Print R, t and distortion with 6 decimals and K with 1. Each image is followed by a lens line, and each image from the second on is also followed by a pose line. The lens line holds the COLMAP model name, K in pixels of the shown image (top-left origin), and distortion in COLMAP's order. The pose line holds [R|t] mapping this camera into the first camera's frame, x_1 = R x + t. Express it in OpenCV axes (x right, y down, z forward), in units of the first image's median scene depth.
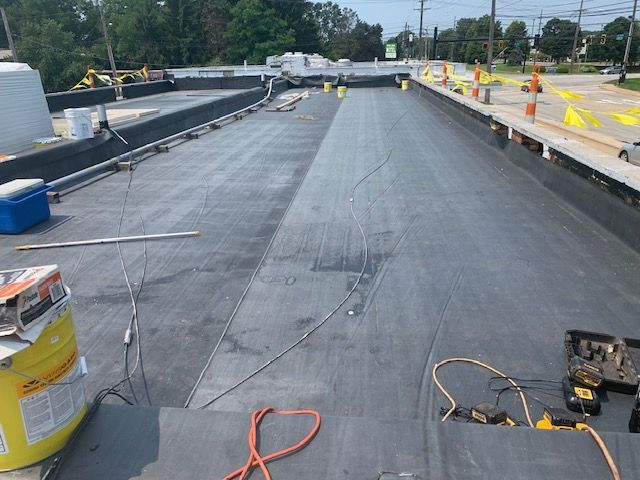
lens RADIAL K [[467.9, 0, 323.3], [0, 467.9, 238.8], [0, 0, 1]] dist [-0.011879, 0.011287]
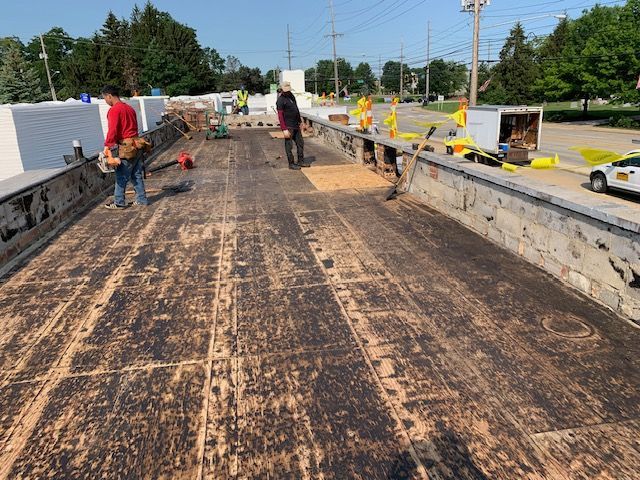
lens RADIAL K [[464.6, 0, 319.1], [0, 464.6, 239.1], [0, 0, 1]] dist [0.001176, -0.011098]
pose [[0.966861, -0.092633, 0.237907, -0.080744], [0.108263, 0.992684, -0.053465, 0.118256], [-0.231213, 0.077450, 0.969815, -0.300789]]
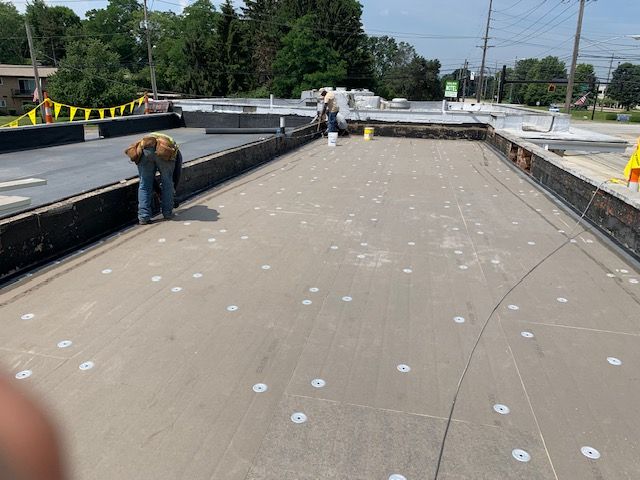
lens RADIAL K [[464.6, 0, 317.7], [0, 464.6, 241.6], [0, 0, 1]] dist [0.001176, -0.011098]
pose [[0.991976, 0.082343, -0.095937, 0.000465], [-0.087316, 0.994983, -0.048839, -0.034576], [0.091434, 0.056824, 0.994189, 0.081986]]
